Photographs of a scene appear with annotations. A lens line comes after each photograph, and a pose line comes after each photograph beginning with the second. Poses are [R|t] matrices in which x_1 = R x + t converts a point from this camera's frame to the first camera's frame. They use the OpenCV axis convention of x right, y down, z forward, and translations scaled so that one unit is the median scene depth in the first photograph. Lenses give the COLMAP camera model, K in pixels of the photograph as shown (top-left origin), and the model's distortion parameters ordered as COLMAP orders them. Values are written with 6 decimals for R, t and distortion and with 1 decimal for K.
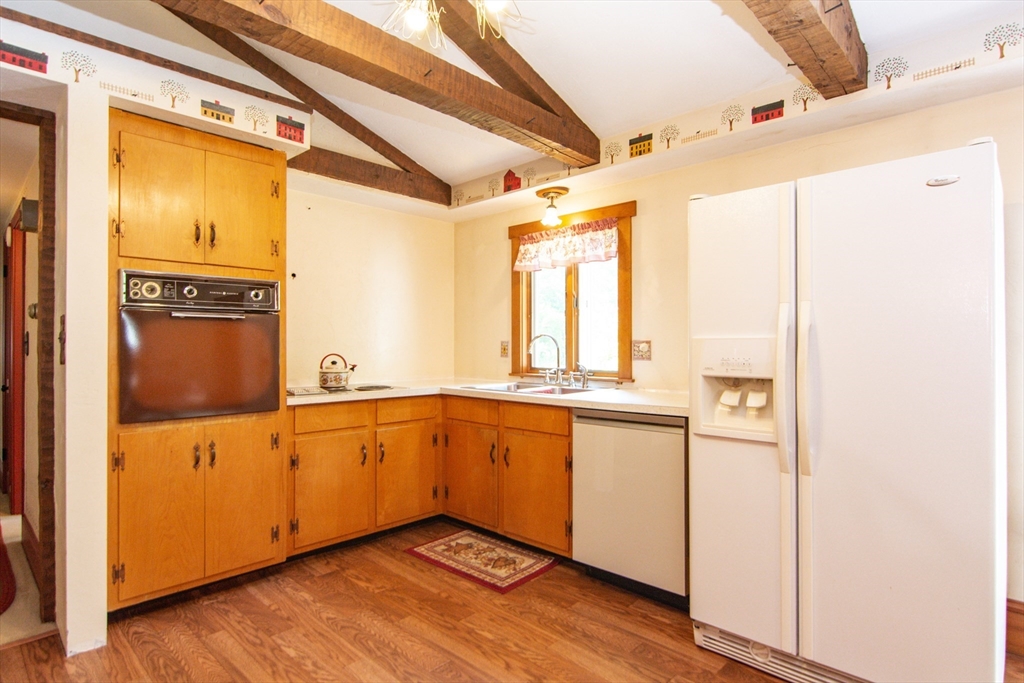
lens RADIAL K [[520.3, 0, 502.6], [0, 520.3, 339.7], [0, 0, 1]] dist [-0.017712, 0.002095]
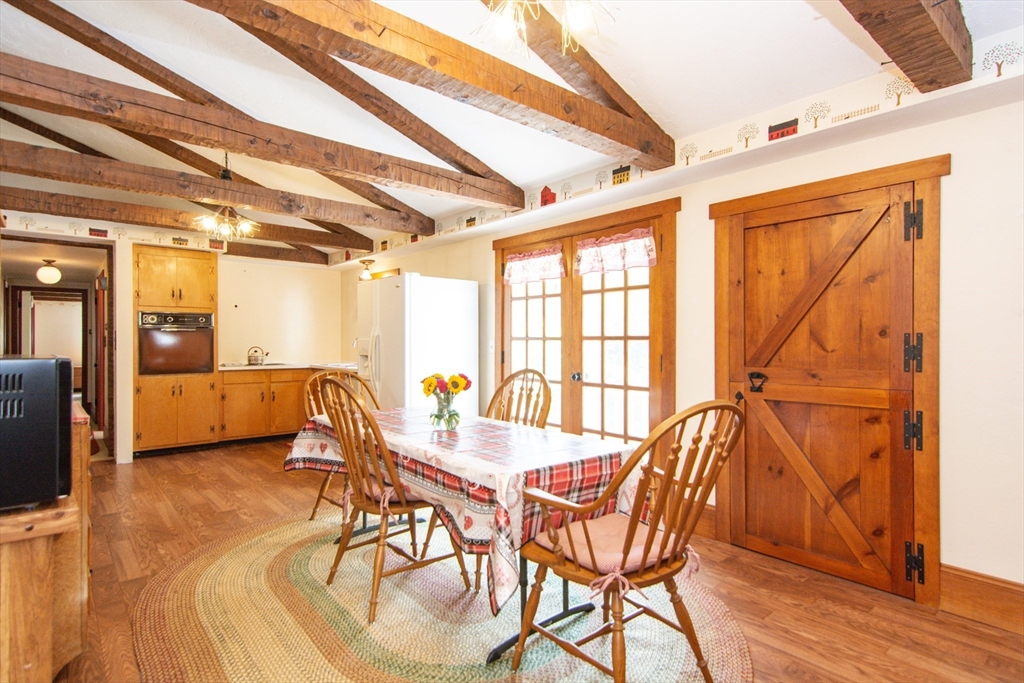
lens RADIAL K [[520.3, 0, 556.6], [0, 520.3, 345.2], [0, 0, 1]] dist [-0.017712, 0.002095]
pose [[0.997999, 0.005159, -0.063013, 1.151552], [-0.004519, 0.999937, 0.010297, -0.006858], [0.063062, -0.009991, 0.997960, -1.084817]]
